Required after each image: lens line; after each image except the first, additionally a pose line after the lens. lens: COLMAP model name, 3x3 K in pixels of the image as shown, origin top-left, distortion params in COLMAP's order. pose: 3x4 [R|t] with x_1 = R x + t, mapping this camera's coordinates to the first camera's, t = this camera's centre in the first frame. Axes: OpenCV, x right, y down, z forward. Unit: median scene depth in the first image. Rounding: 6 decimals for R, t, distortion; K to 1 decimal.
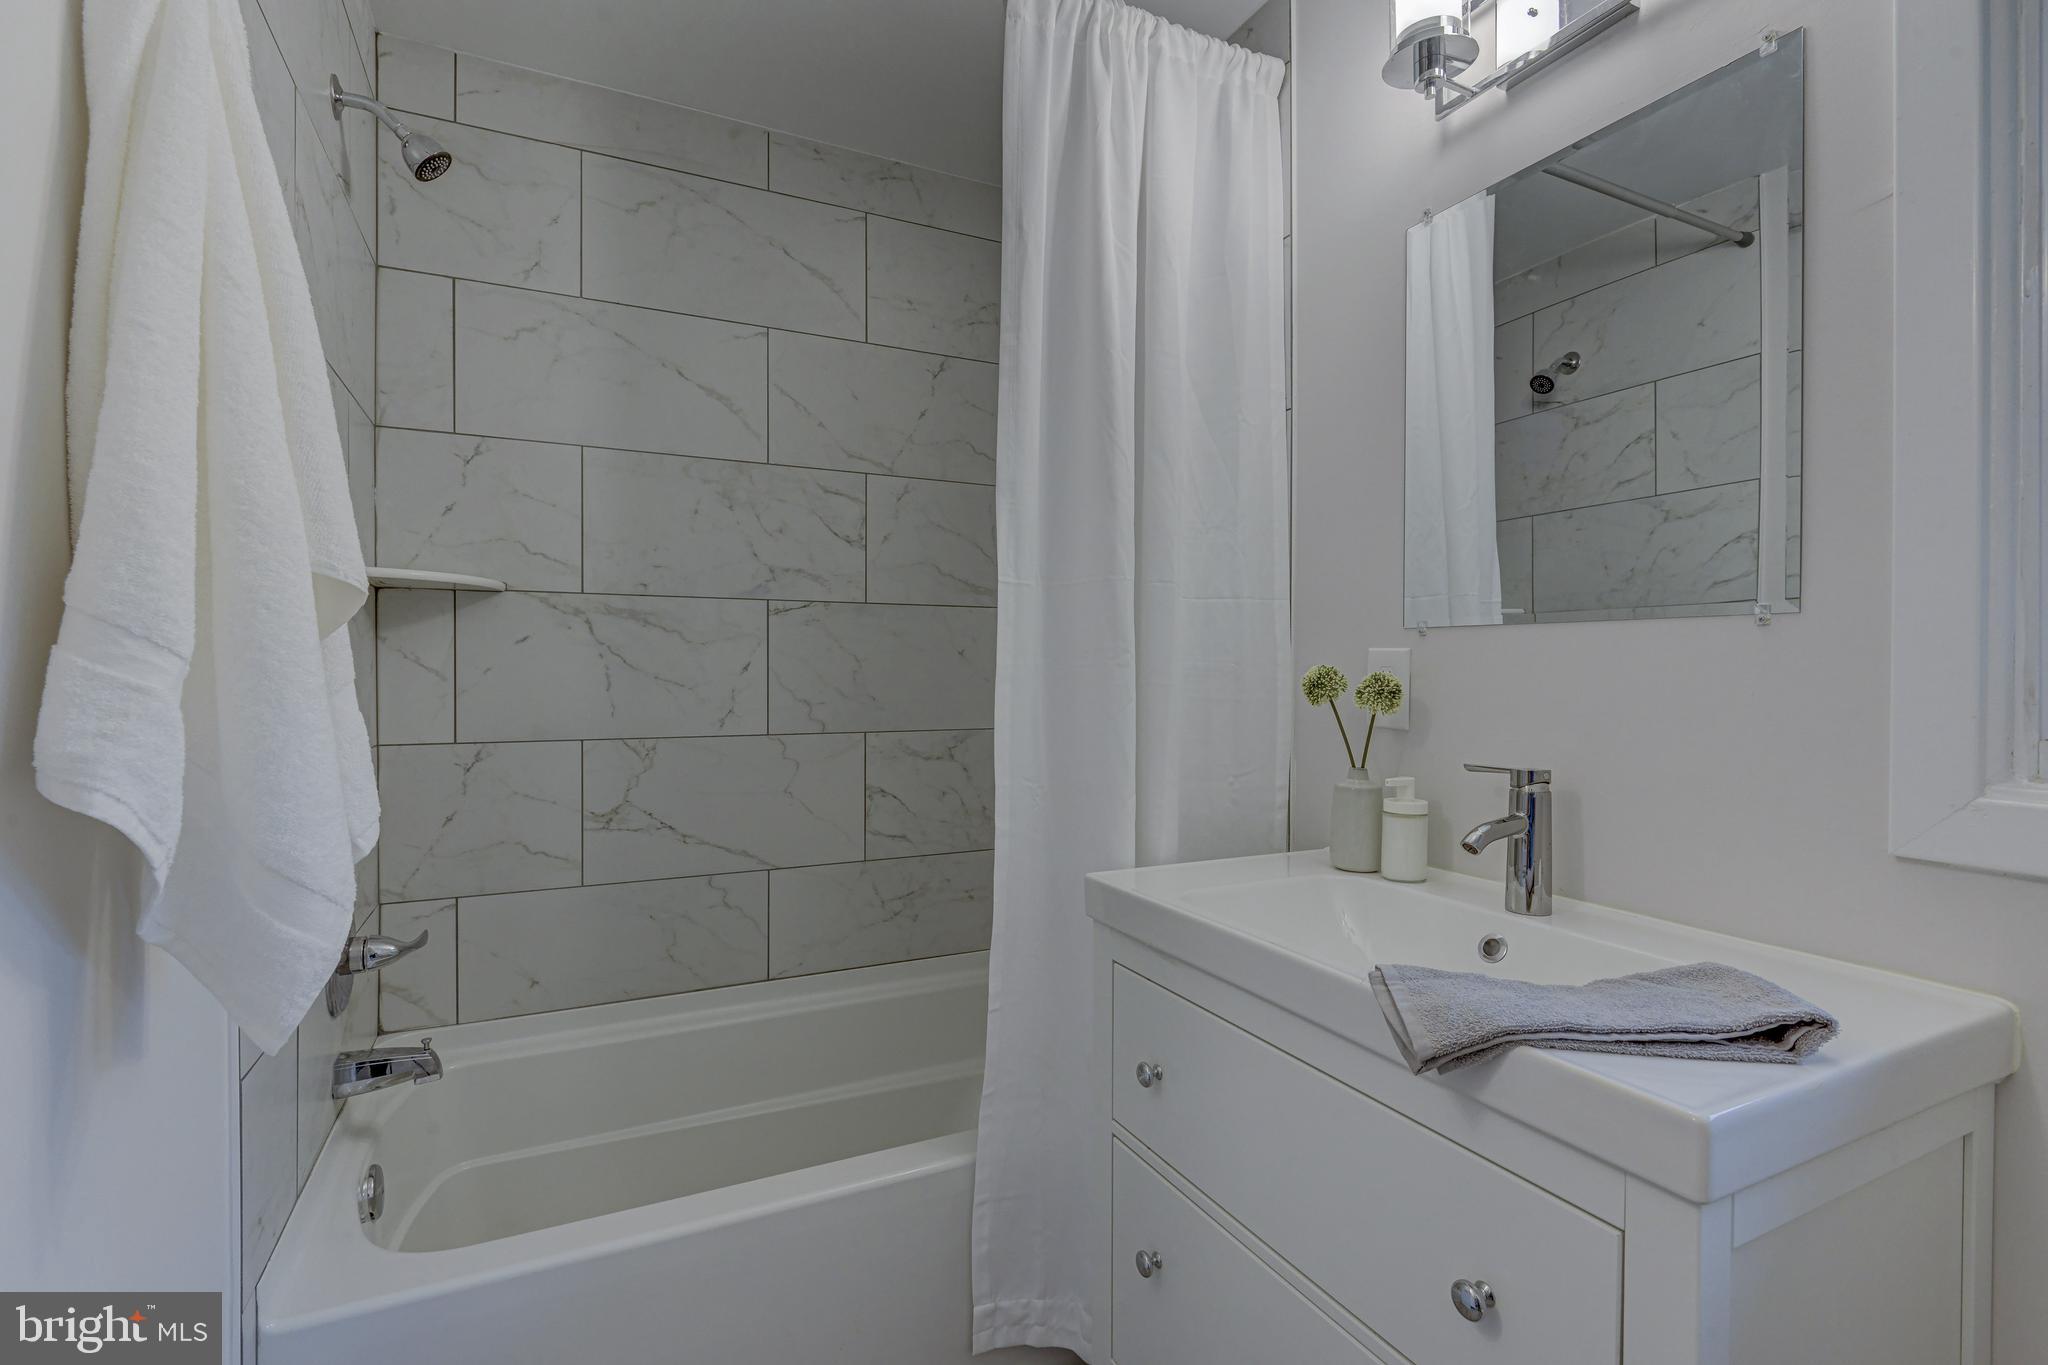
lens RADIAL K [[929.0, 0, 1016.2], [0, 929.0, 679.5], [0, 0, 1]] dist [0.006580, -0.008924]
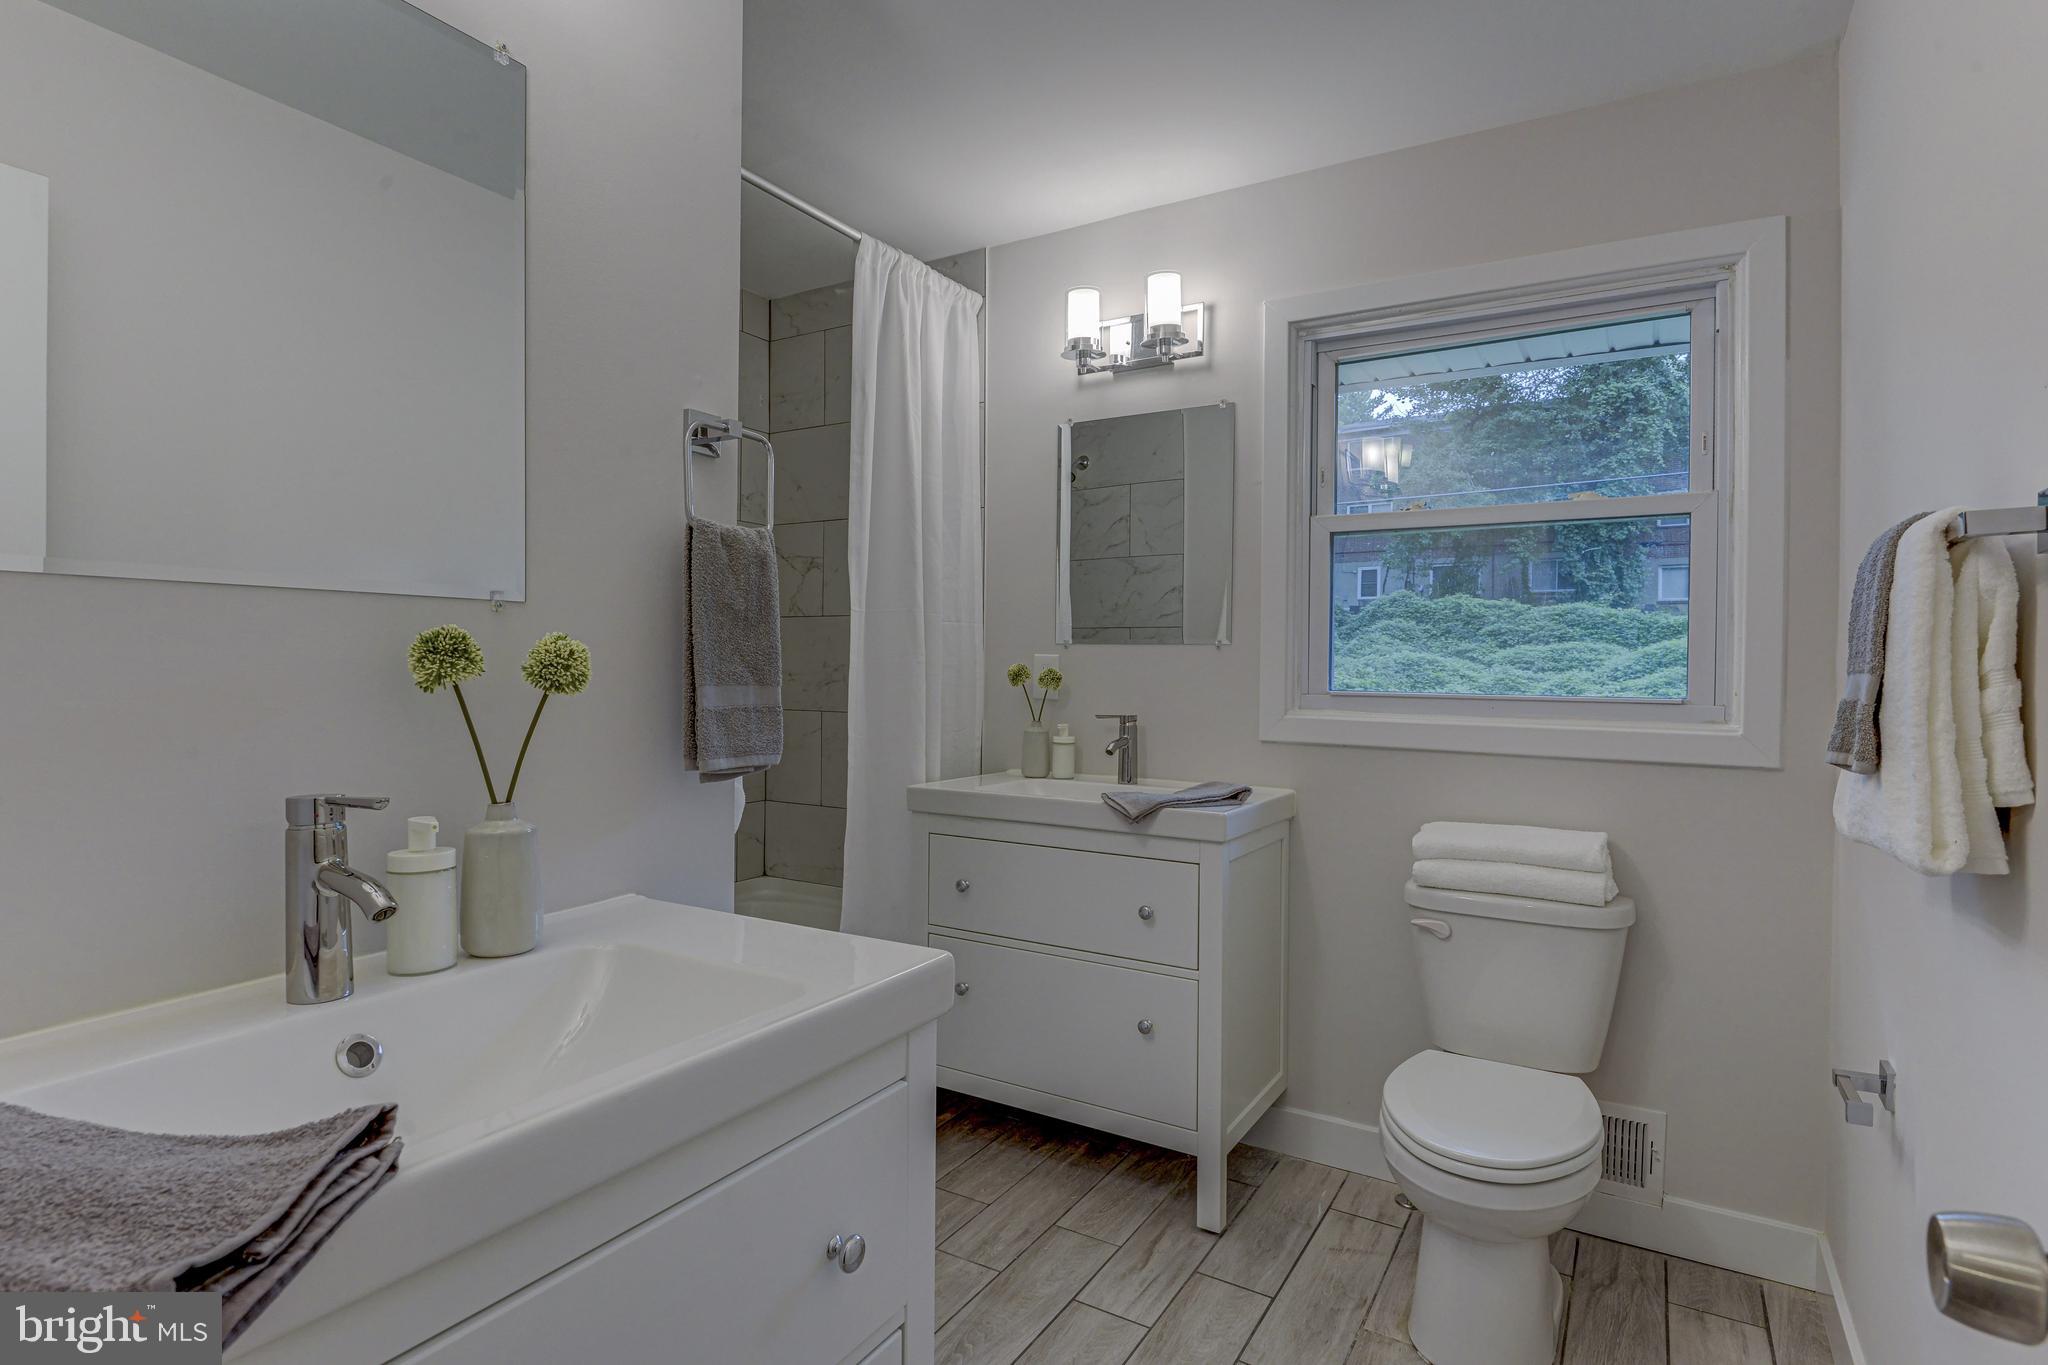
lens RADIAL K [[1004.1, 0, 1037.4], [0, 1004.1, 666.6], [0, 0, 1]] dist [-0.005128, -0.005104]
pose [[0.836579, 0.012417, 0.547705, -0.719386], [-0.008908, 0.999919, -0.009062, 0.007635], [-0.547774, 0.002702, 0.836622, -0.649665]]
